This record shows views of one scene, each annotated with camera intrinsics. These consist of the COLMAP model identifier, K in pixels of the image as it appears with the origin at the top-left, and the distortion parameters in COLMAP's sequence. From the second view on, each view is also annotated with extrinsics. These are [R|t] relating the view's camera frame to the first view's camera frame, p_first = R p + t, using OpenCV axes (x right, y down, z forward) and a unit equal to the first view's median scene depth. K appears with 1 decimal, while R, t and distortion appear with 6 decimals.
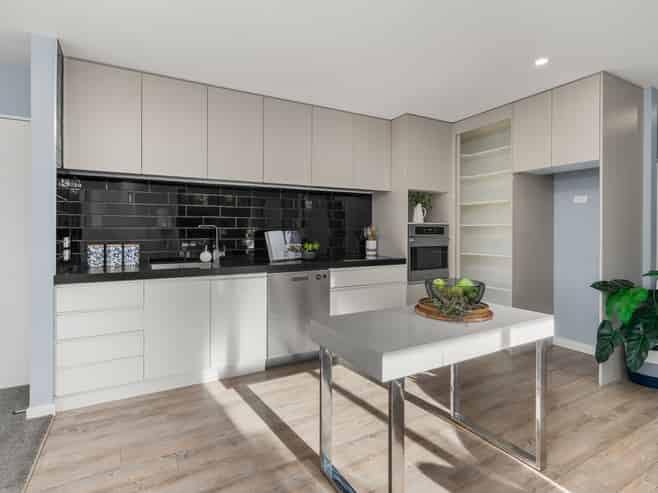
lens RADIAL K [[351.2, 0, 329.0], [0, 351.2, 246.5], [0, 0, 1]] dist [-0.001750, 0.000304]
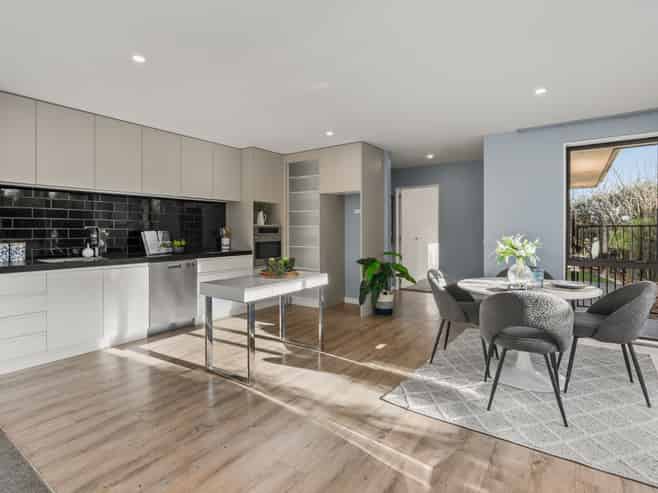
lens RADIAL K [[342.0, 0, 327.9], [0, 342.0, 231.3], [0, 0, 1]] dist [-0.000560, 0.000355]
pose [[0.903175, -0.002260, 0.429266, -0.106565], [0.018660, 0.999248, -0.034000, 0.011079], [-0.428866, 0.038719, 0.902538, -0.411211]]
